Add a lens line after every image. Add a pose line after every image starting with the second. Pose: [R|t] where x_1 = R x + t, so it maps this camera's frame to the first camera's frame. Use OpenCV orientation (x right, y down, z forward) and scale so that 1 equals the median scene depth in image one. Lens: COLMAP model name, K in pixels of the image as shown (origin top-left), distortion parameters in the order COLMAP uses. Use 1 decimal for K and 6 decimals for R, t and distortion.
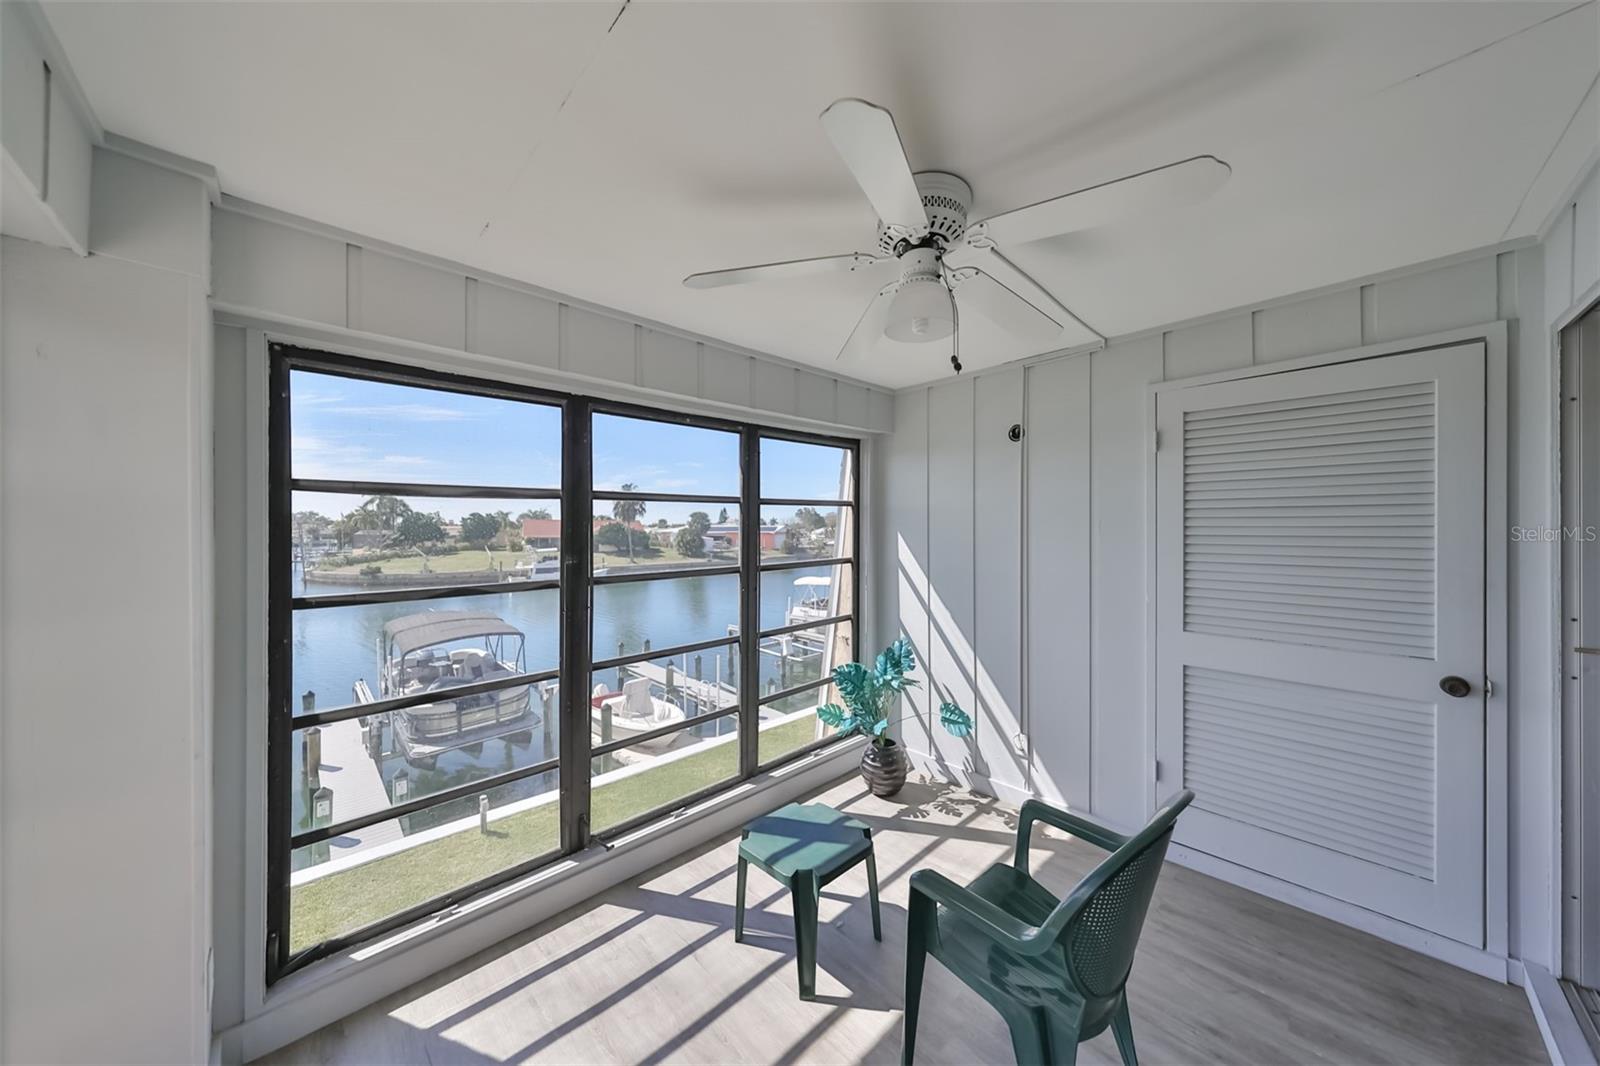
lens RADIAL K [[516.6, 0, 797.1], [0, 516.6, 524.8], [0, 0, 1]] dist [-0.001339, -0.000129]
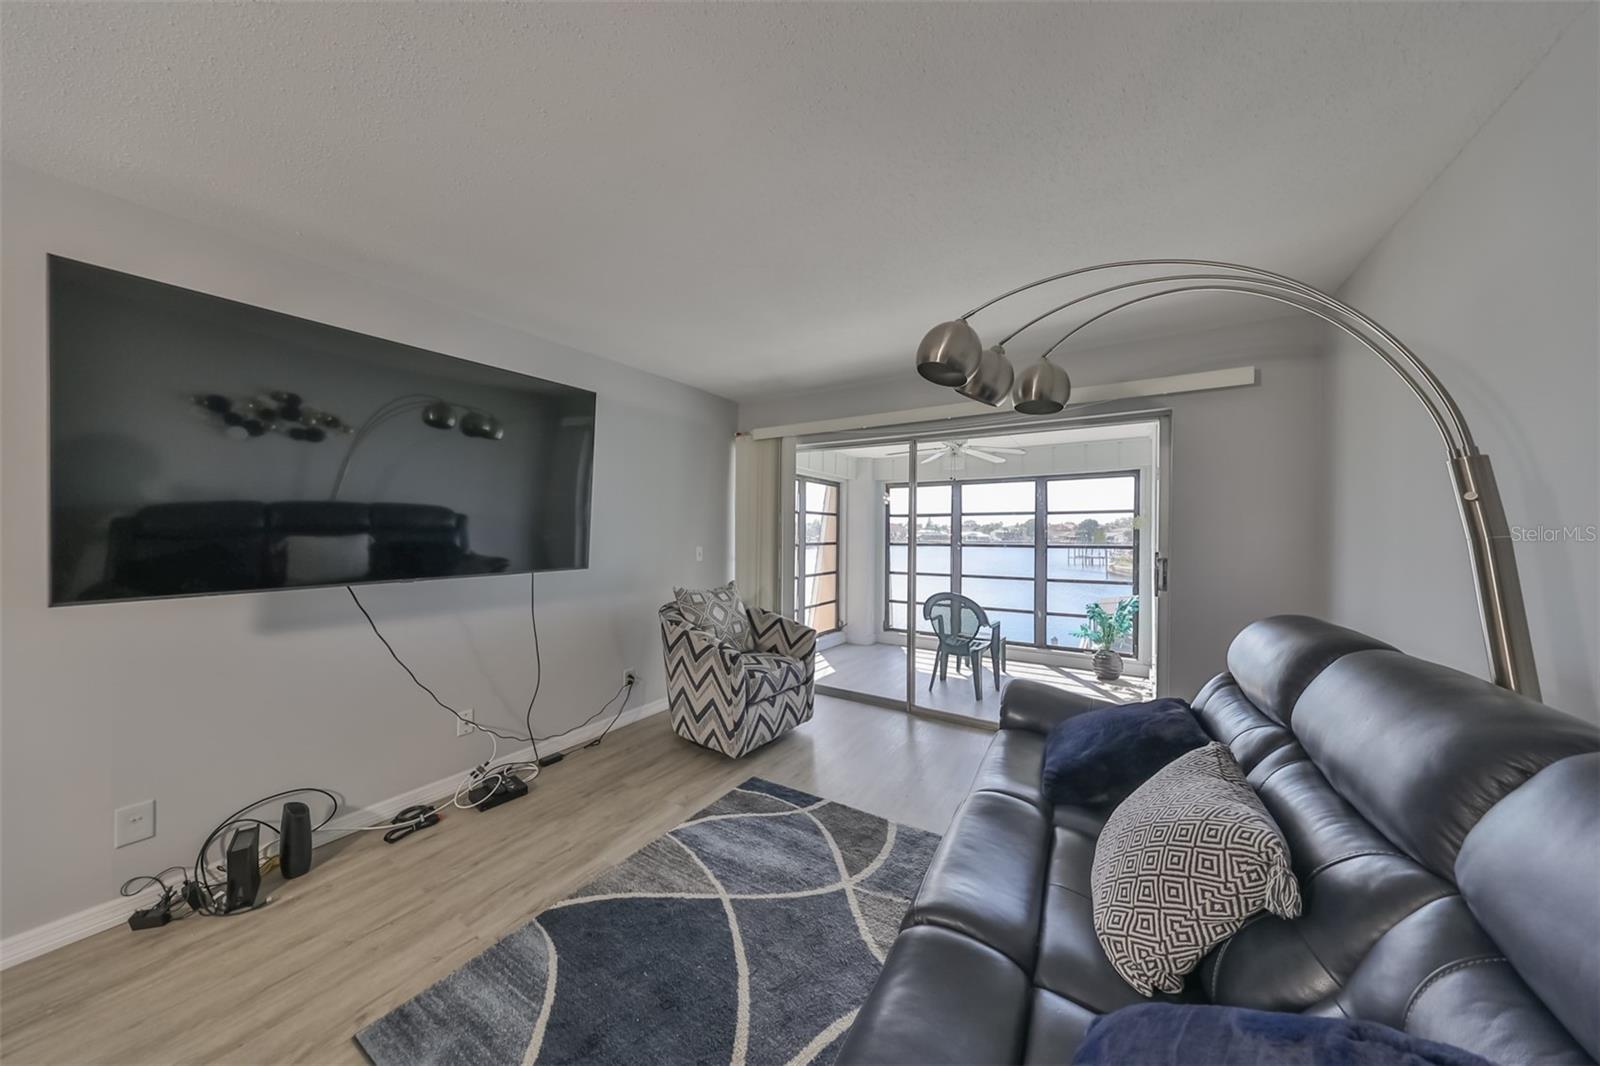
lens RADIAL K [[516.6, 0, 797.1], [0, 516.6, 524.8], [0, 0, 1]] dist [-0.001339, -0.000129]
pose [[0.260877, -0.013507, -0.965278, 1.733414], [-0.003326, 0.999884, -0.014890, 0.036058], [0.965366, 0.007095, 0.260802, -0.496224]]
